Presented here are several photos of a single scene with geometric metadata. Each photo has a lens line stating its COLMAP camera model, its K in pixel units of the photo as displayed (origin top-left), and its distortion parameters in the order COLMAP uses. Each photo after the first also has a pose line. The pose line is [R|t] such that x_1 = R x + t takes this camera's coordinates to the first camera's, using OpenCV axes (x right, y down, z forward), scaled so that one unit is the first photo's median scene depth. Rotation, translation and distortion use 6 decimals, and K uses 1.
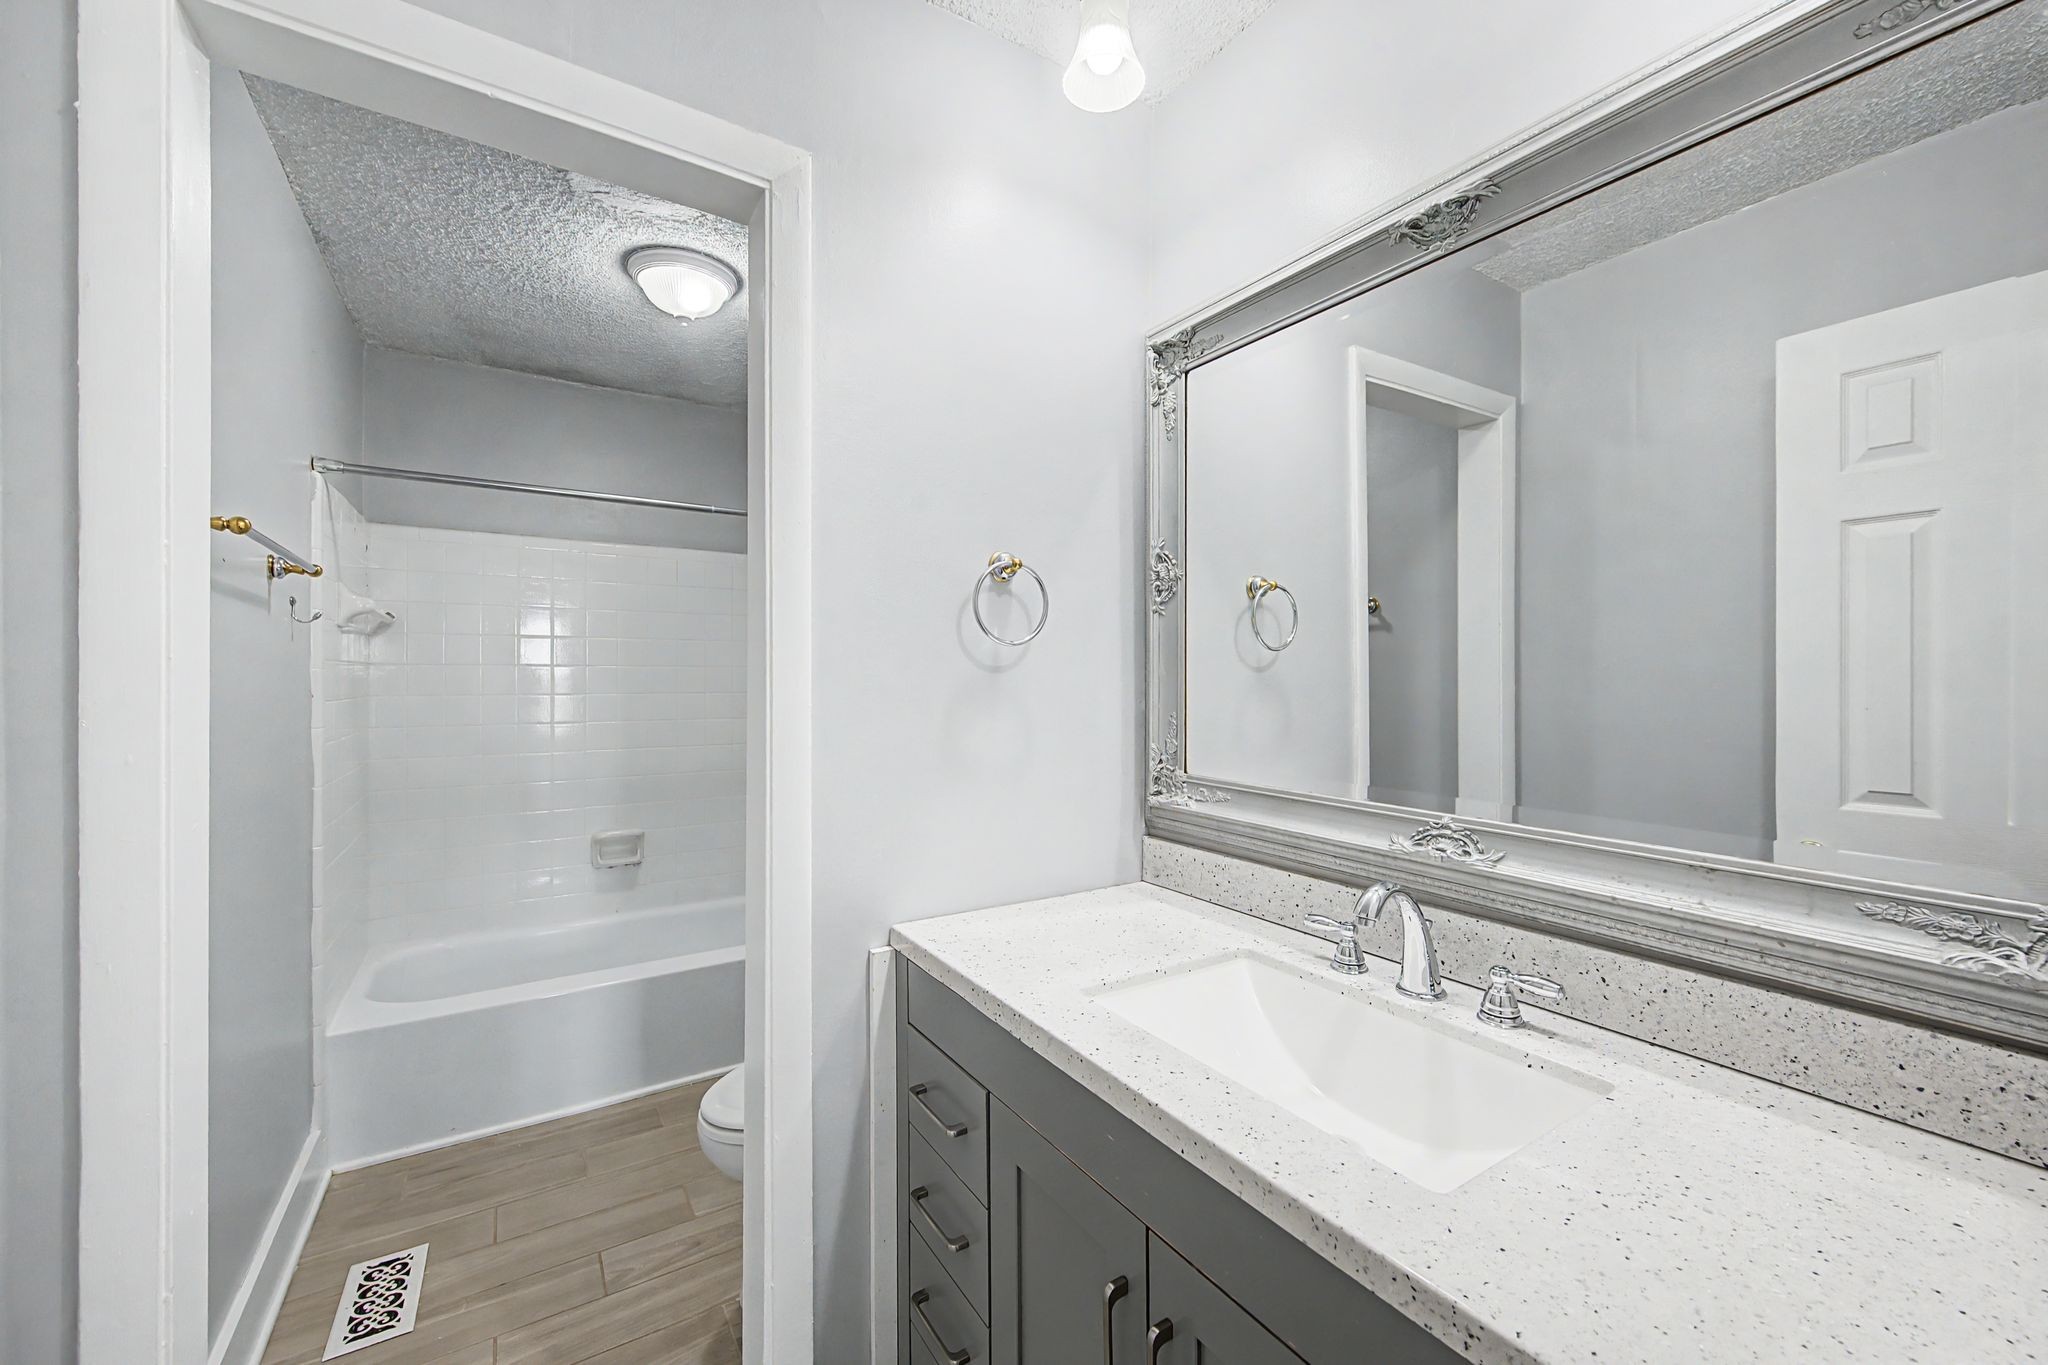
lens RADIAL K [[822.2, 0, 1033.4], [0, 822.2, 674.7], [0, 0, 1]] dist [-0.003499, -0.000036]
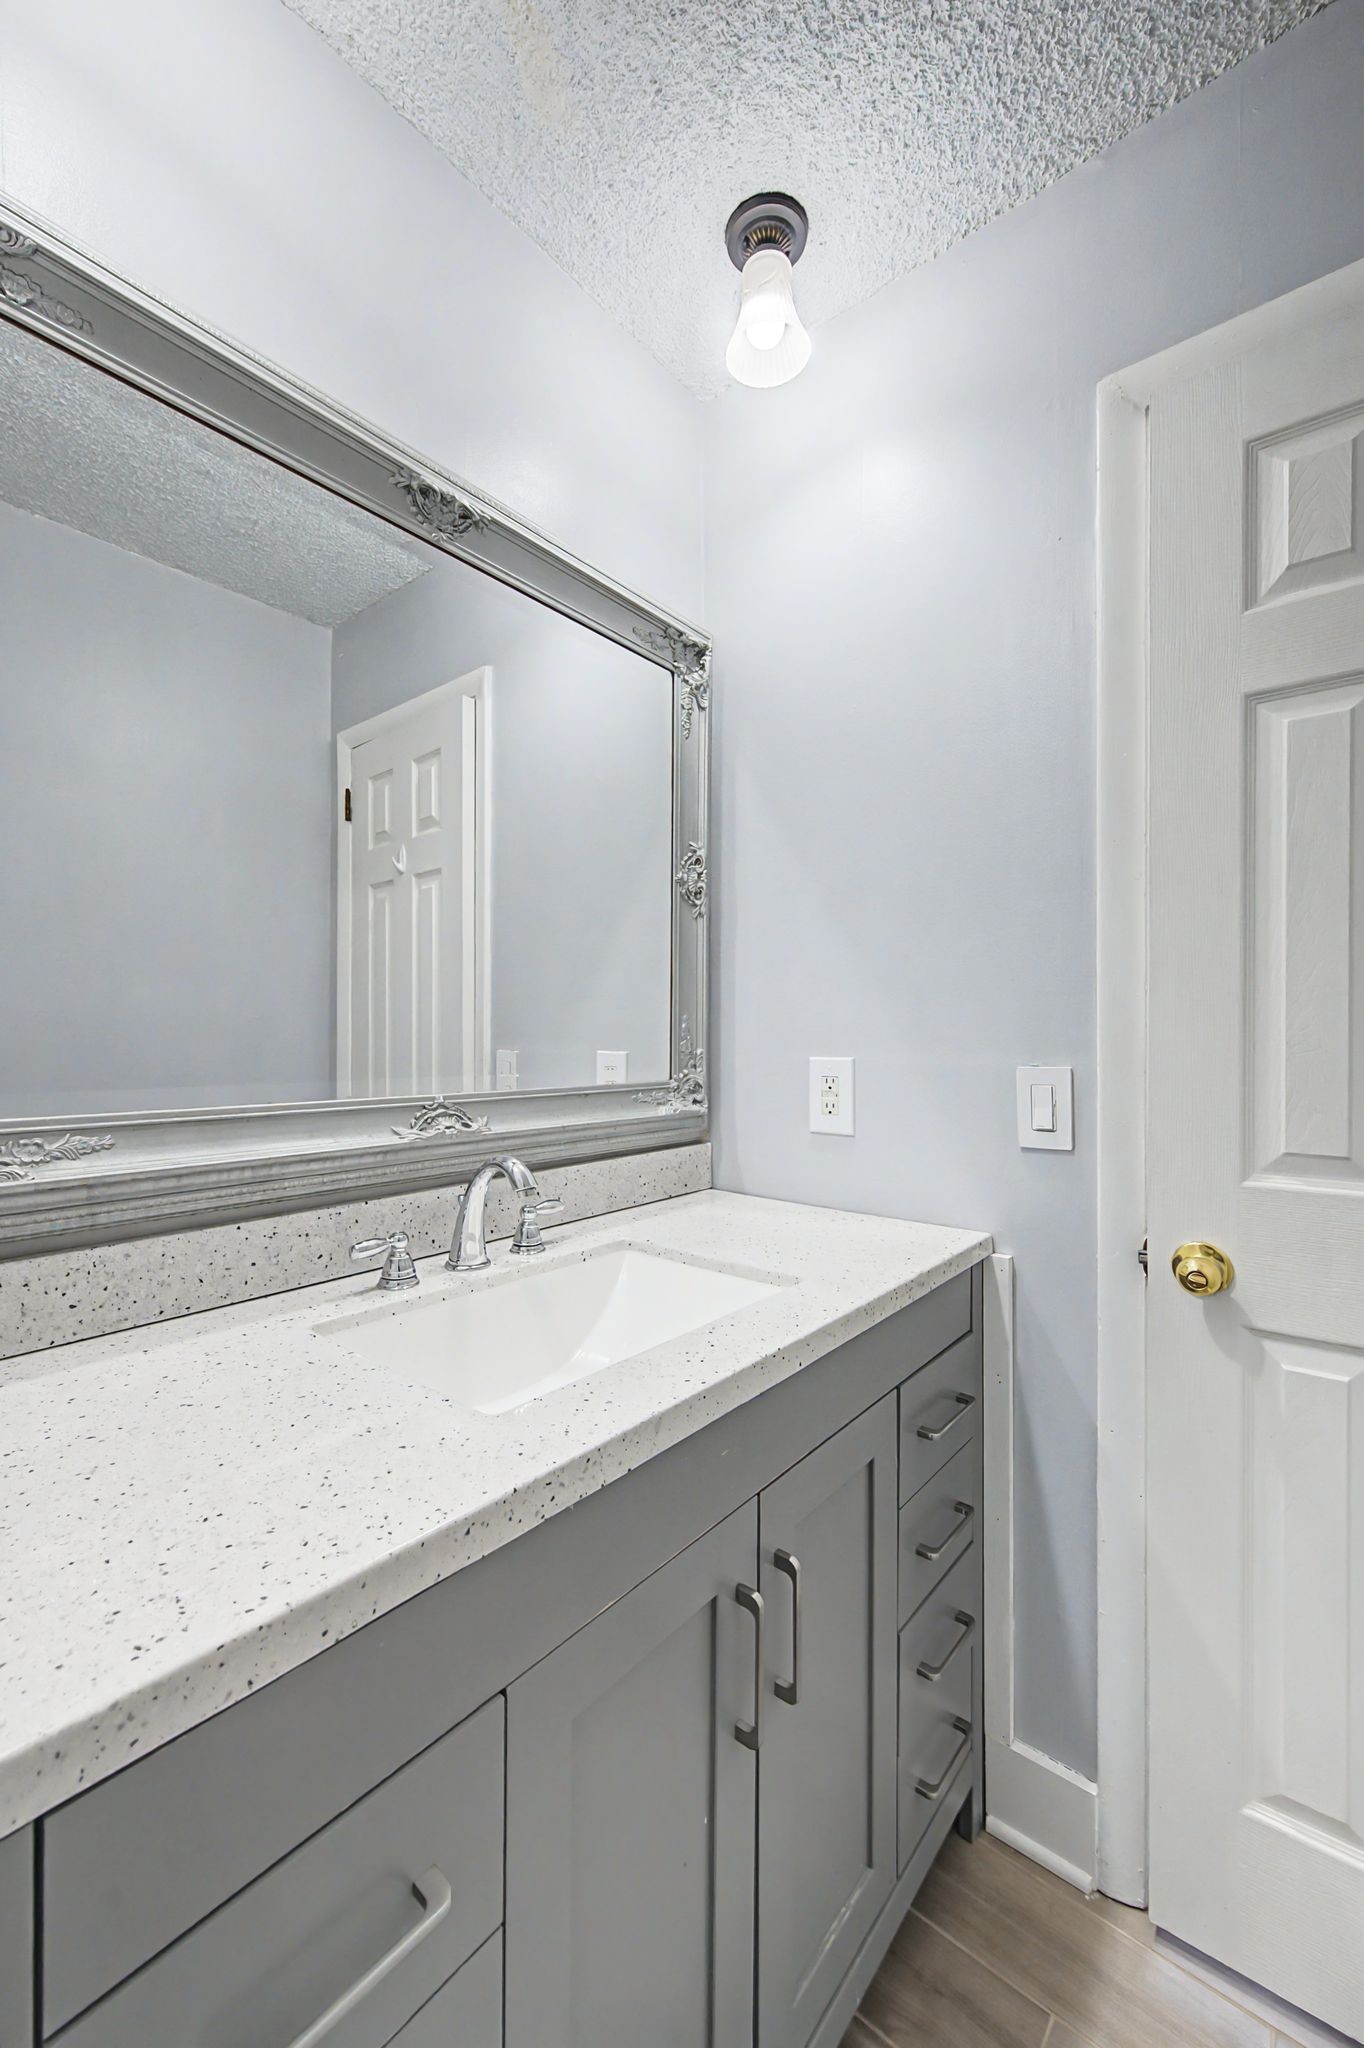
lens RADIAL K [[822.2, 0, 689.4], [0, 822.2, 1033.5], [0, 0, 1]] dist [-0.003499, -0.000036]
pose [[-0.315488, -0.005591, 0.948913, -0.603561], [-0.004746, 0.999979, 0.004314, 0.093923], [-0.948918, -0.003143, -0.315508, 1.093276]]
